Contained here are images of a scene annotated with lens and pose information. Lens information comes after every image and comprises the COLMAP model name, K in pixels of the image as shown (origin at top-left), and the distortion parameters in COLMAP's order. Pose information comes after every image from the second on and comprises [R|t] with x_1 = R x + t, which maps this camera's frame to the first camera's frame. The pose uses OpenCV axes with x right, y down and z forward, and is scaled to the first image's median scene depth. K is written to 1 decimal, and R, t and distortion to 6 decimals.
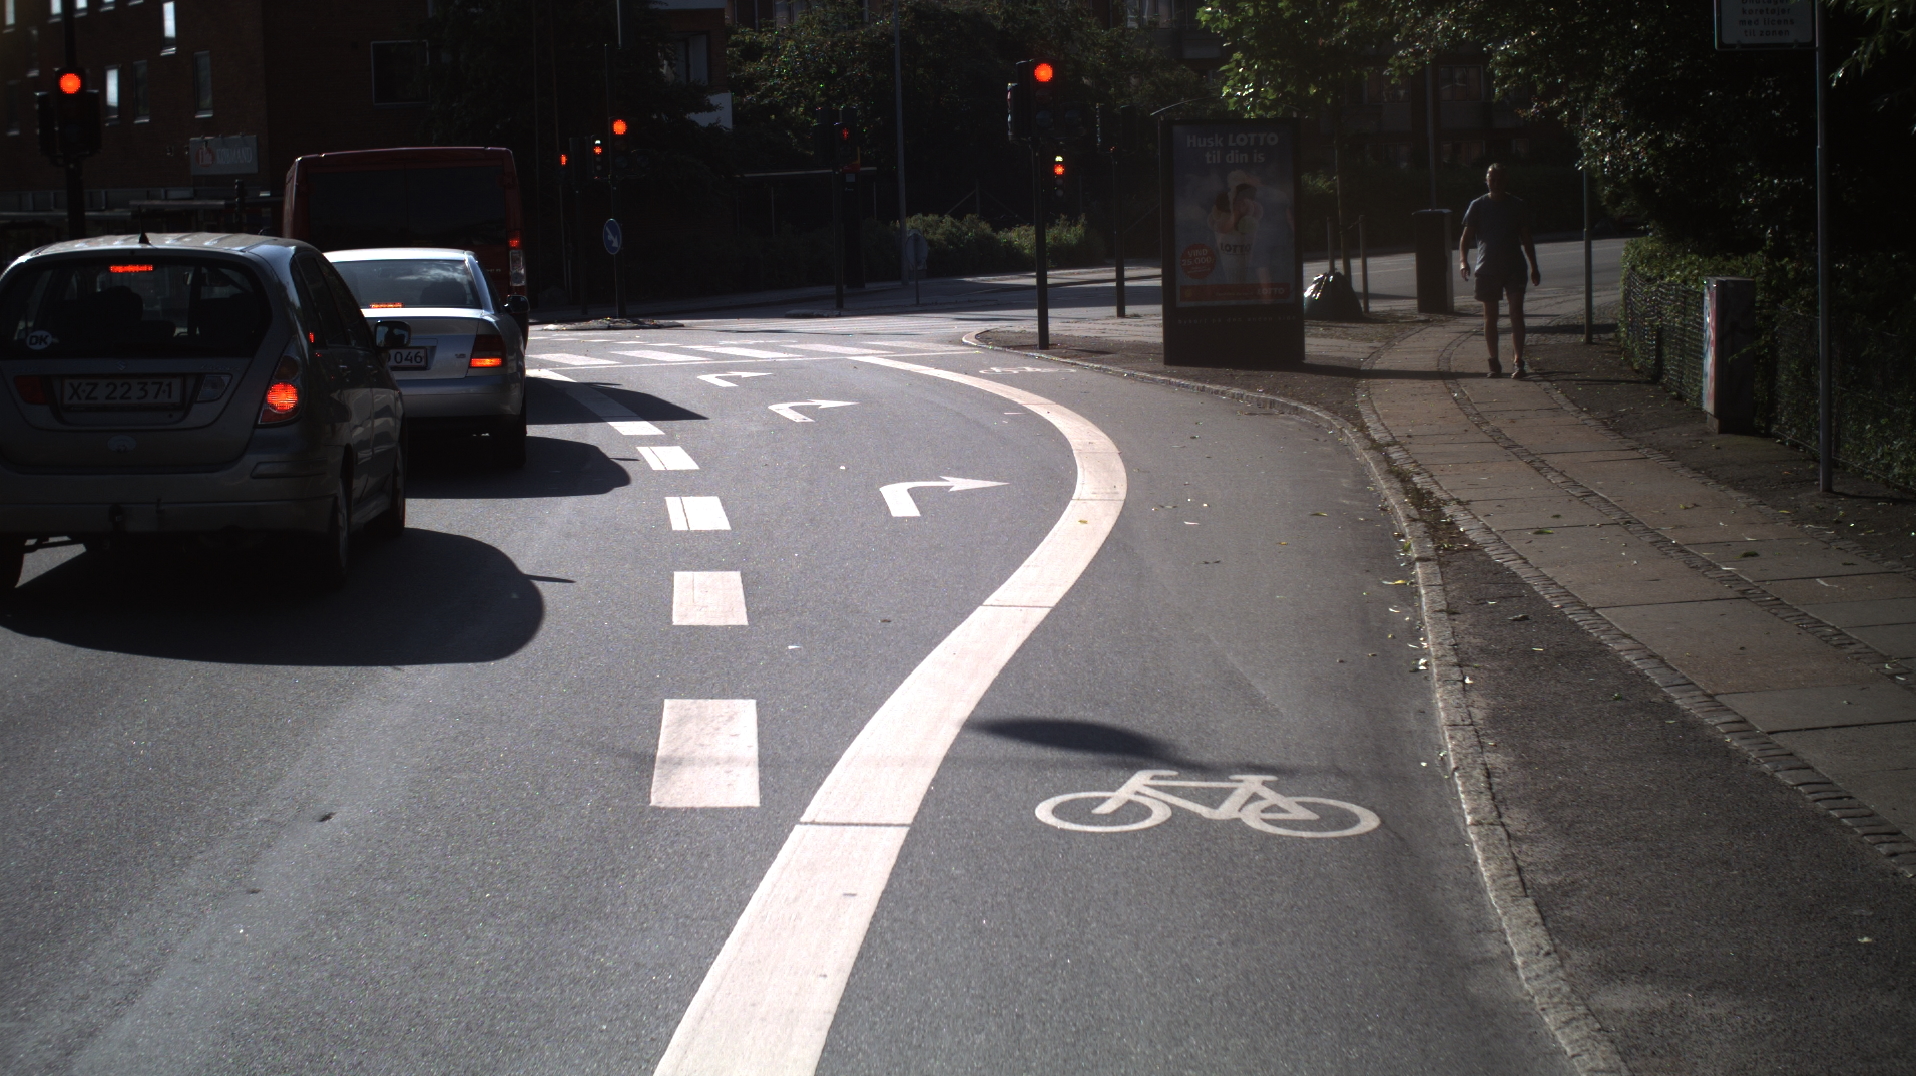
lens RADIAL K [[3279.0, 0, 958.0], [0, 3279.0, 538.0], [0, 0, 1]] dist [-0.292326, 0.428758]
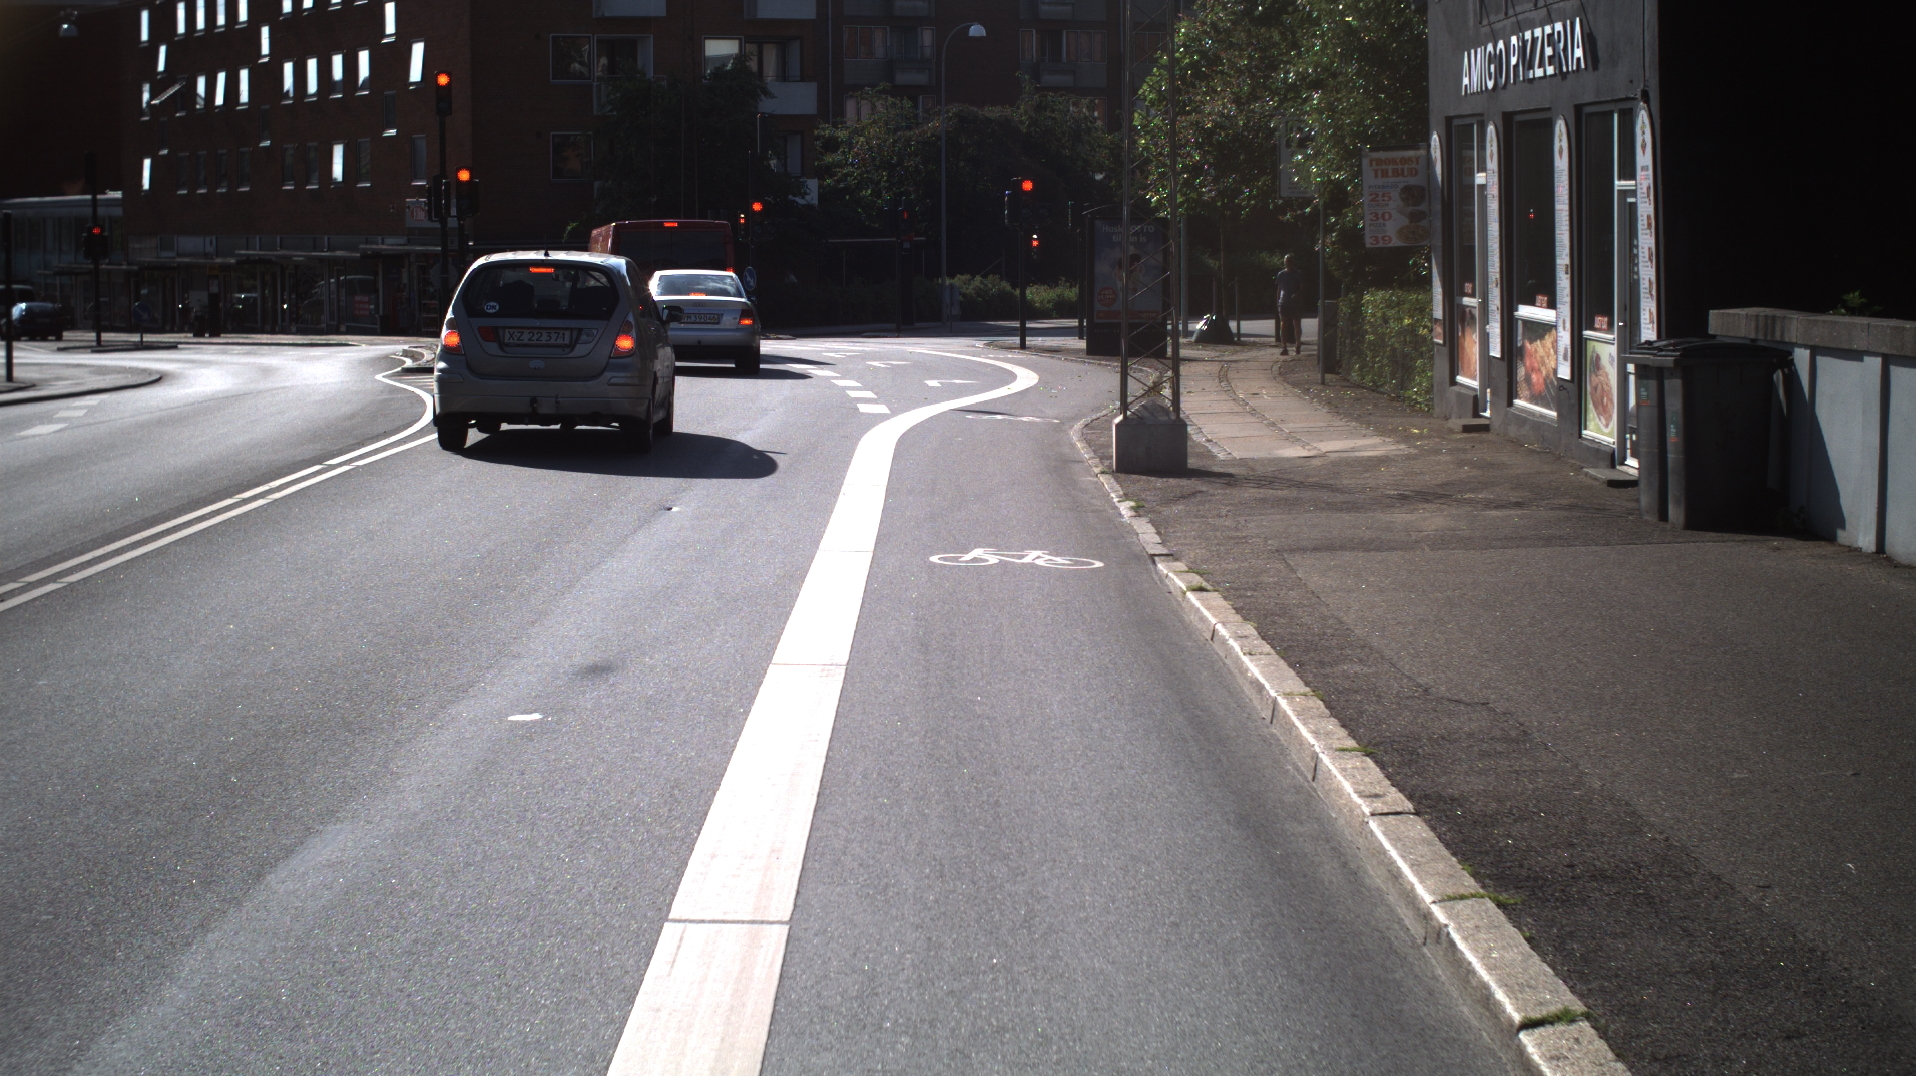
lens RADIAL K [[3279.0, 0, 958.0], [0, 3279.0, 538.0], [0, 0, 1]] dist [-0.292326, 0.428758]
pose [[0.999482, 0.029985, -0.011700, 0.017480], [-0.030233, 0.999310, -0.021585, 0.085463], [0.011045, 0.021927, 0.999699, -0.759522]]
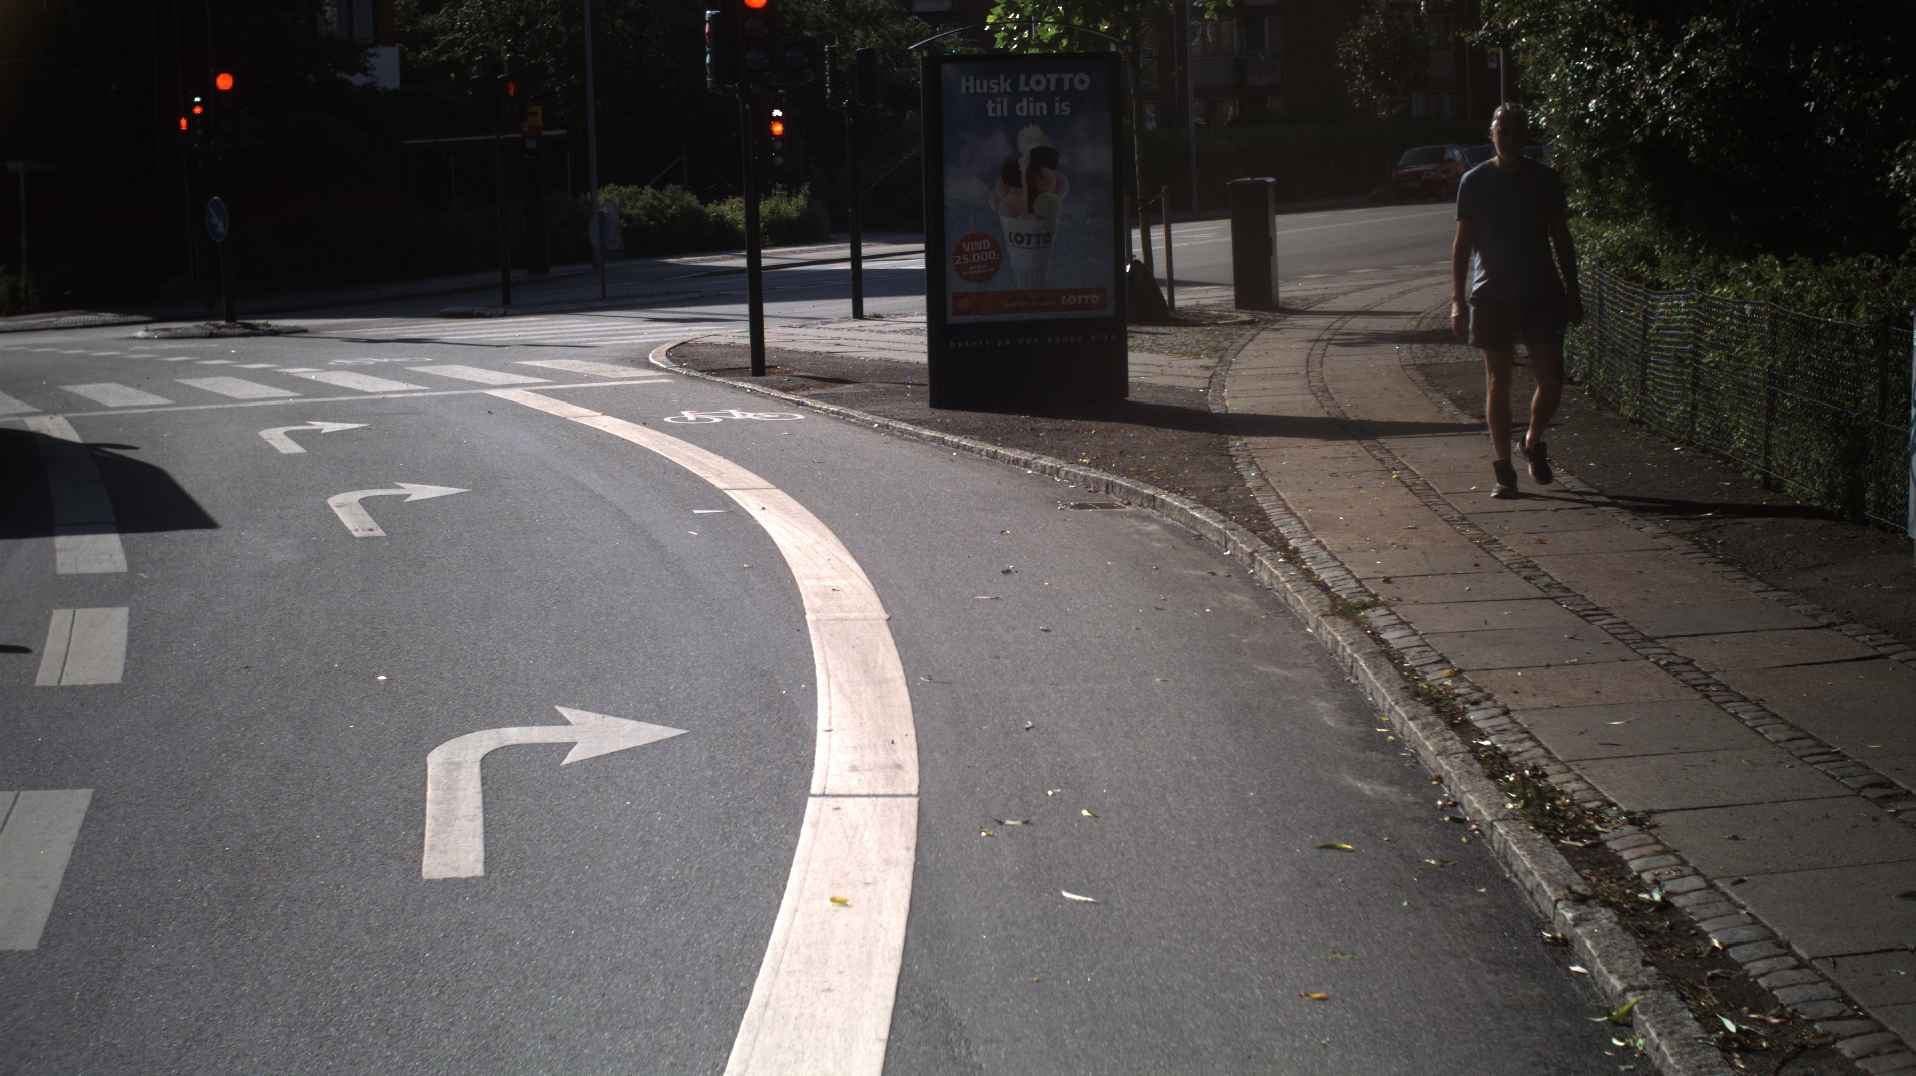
lens RADIAL K [[3279.0, 0, 958.0], [0, 3279.0, 538.0], [0, 0, 1]] dist [-0.292326, 0.428758]
pose [[0.996312, -0.011998, 0.084967, 0.009238], [0.011086, 0.999876, 0.011202, -0.032338], [-0.085091, -0.010219, 0.996321, 0.300121]]
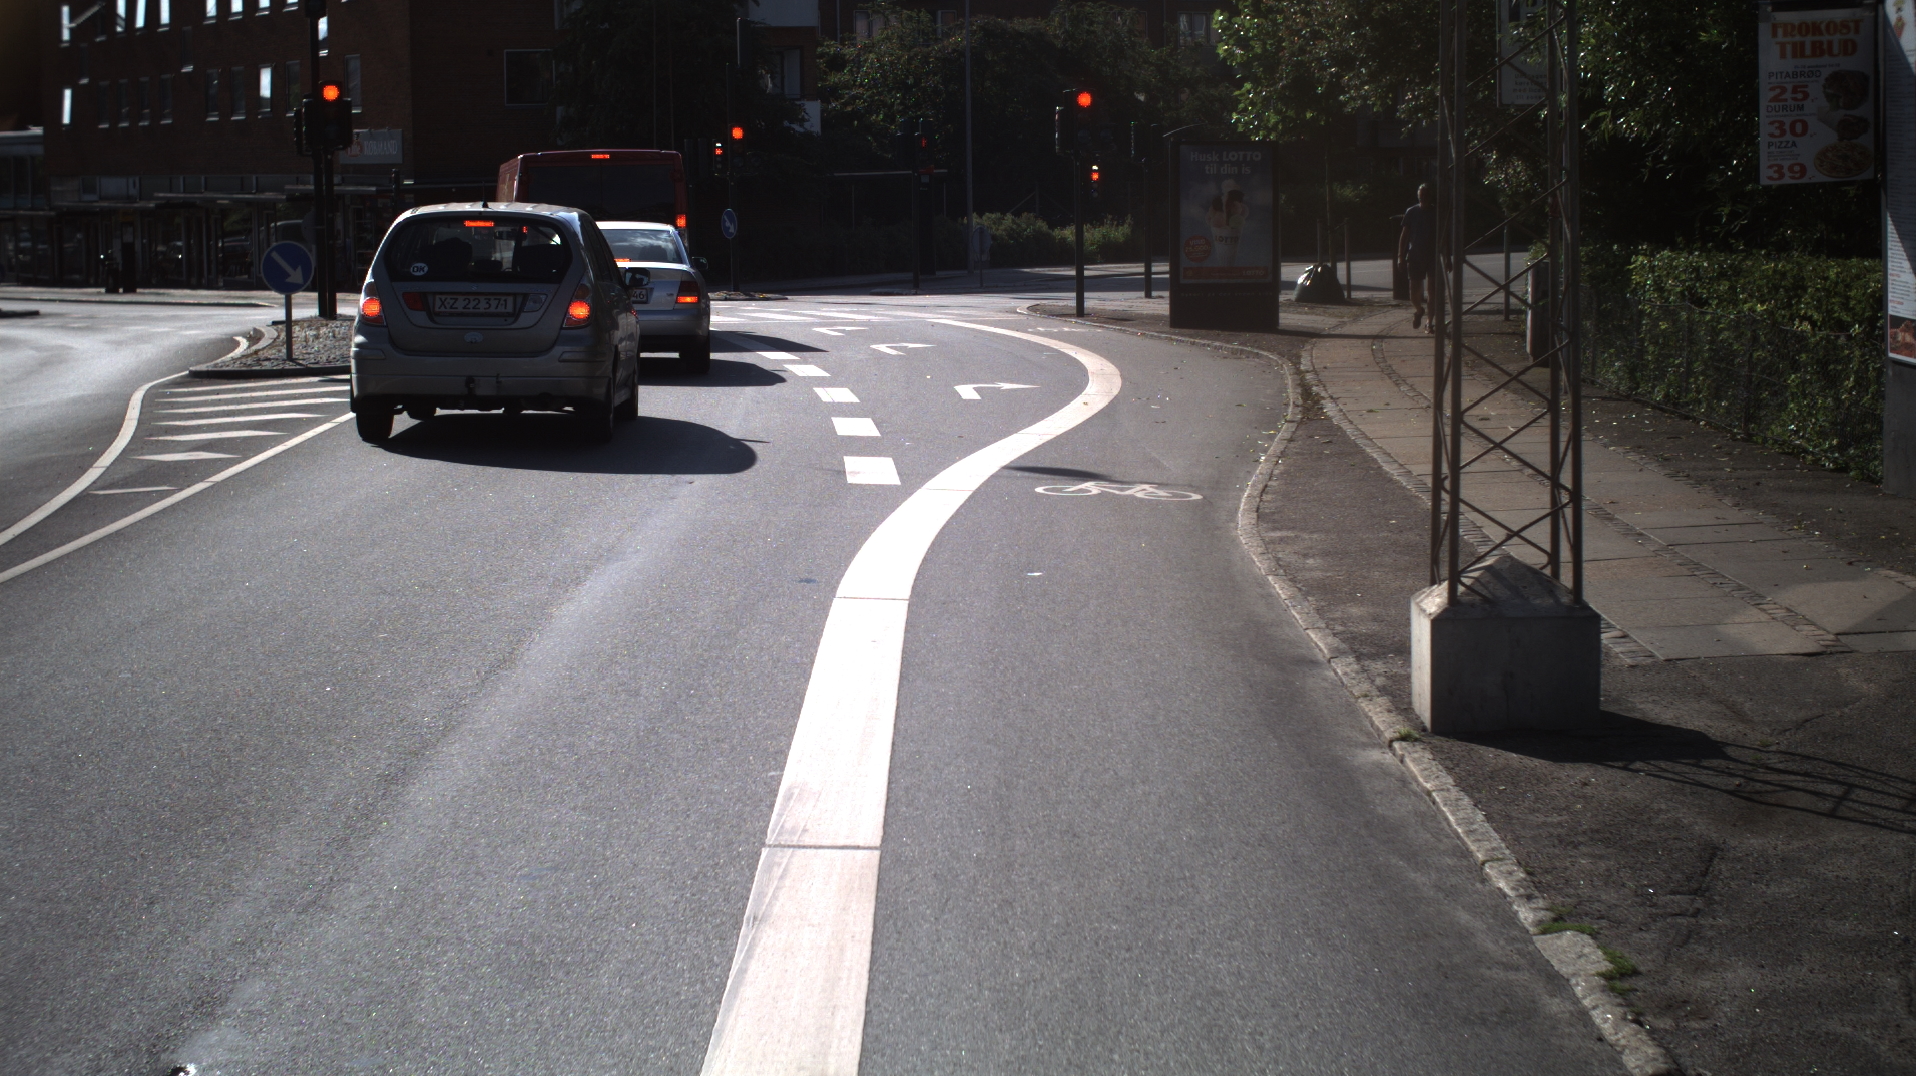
lens RADIAL K [[3279.0, 0, 958.0], [0, 3279.0, 538.0], [0, 0, 1]] dist [-0.292326, 0.428758]
pose [[0.999610, 0.021649, -0.017645, 0.003396], [-0.021659, 0.999765, -0.000413, 0.033127], [0.017632, 0.000795, 0.999844, -0.302360]]
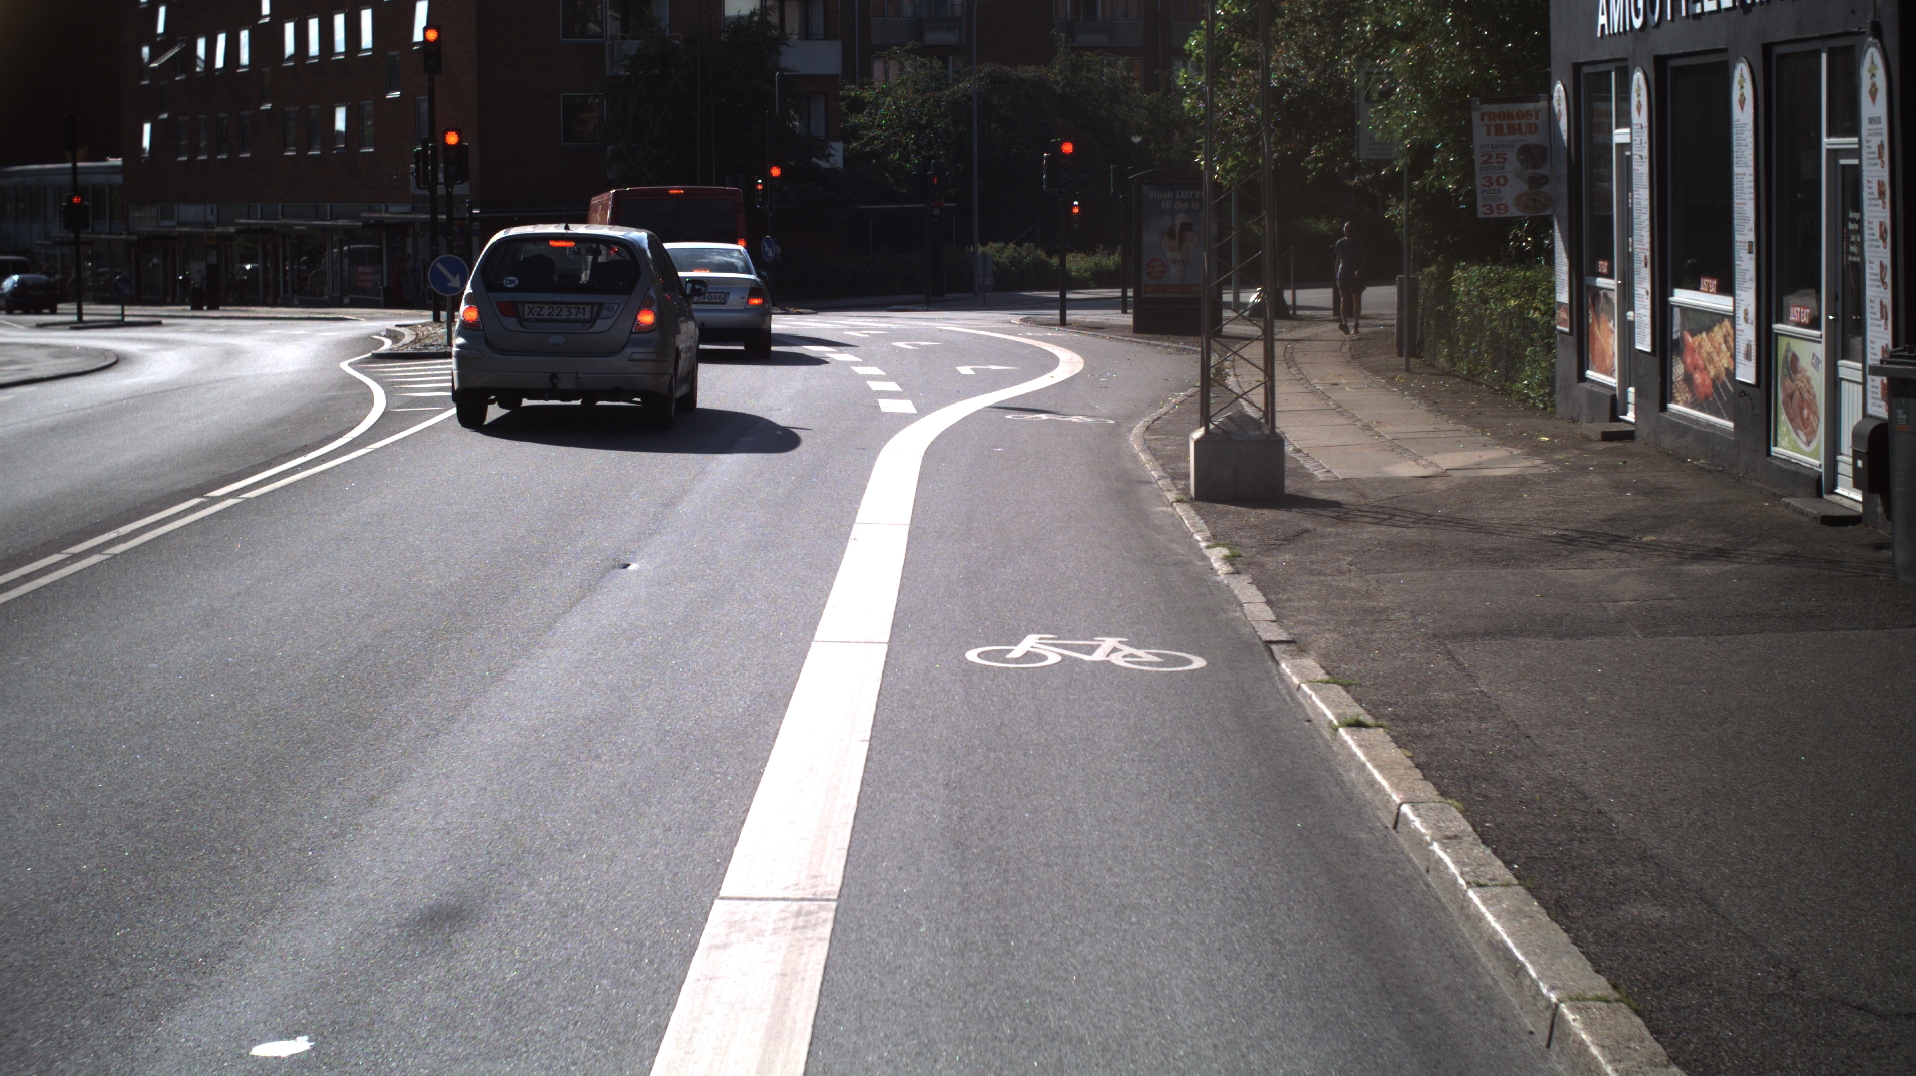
lens RADIAL K [[3279.0, 0, 958.0], [0, 3279.0, 538.0], [0, 0, 1]] dist [-0.292326, 0.428758]
pose [[0.999392, 0.027913, -0.020876, 0.013321], [-0.028135, 0.999550, -0.010415, 0.066792], [0.020576, 0.010996, 0.999728, -0.607149]]
